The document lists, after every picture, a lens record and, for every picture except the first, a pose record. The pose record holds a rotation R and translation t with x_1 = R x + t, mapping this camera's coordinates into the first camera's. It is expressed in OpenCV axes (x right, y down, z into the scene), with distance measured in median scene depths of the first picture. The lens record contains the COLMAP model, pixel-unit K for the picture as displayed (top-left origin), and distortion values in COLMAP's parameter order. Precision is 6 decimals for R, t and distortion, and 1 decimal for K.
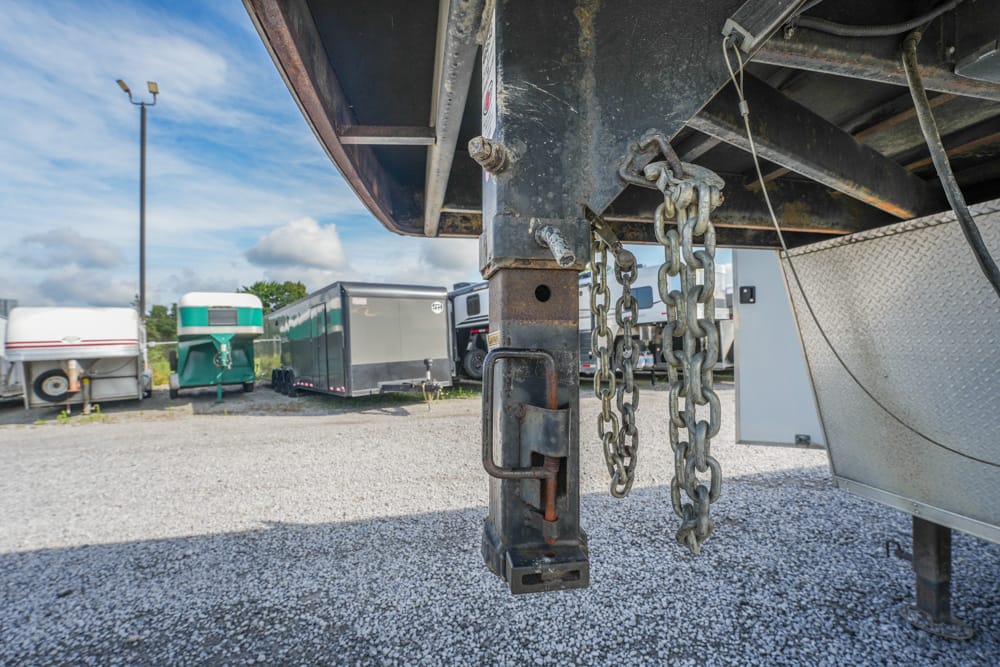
lens RADIAL K [[421.6, 0, 497.1], [0, 421.6, 339.1], [0, 0, 1]] dist [-0.020873, -0.000127]
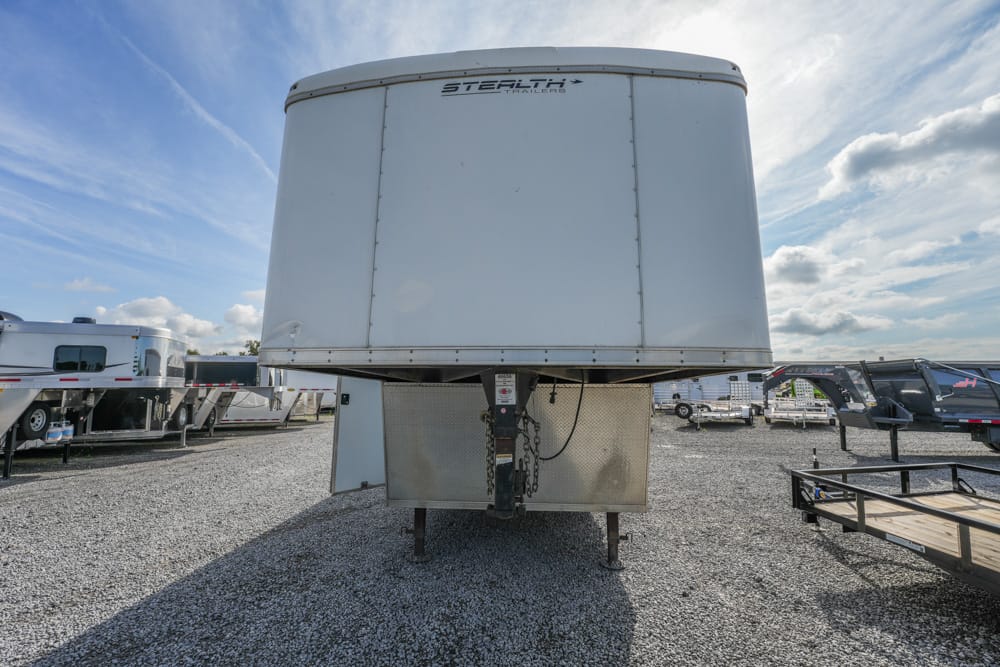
lens RADIAL K [[406.8, 0, 490.1], [0, 406.8, 332.9], [0, 0, 1]] dist [-0.032551, 0.004453]
pose [[0.269016, 0.162614, 0.949309, -0.805587], [-0.012200, 0.986140, -0.165465, -0.106645], [-0.963059, 0.032931, 0.267271, 0.017325]]
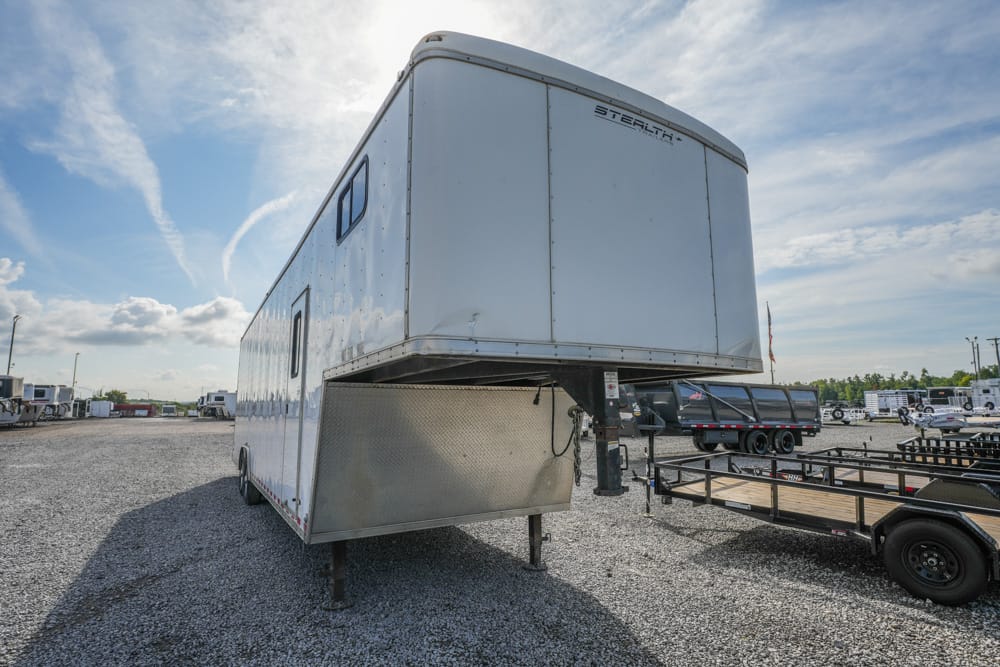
lens RADIAL K [[524.2, 0, 497.7], [0, 524.2, 335.8], [0, 0, 1]] dist [-0.001444, -0.000594]
pose [[-0.329449, 0.154718, 0.931411, -1.064172], [0.012562, 0.987114, -0.159527, -0.052474], [-0.944090, -0.040856, -0.327147, 0.864630]]
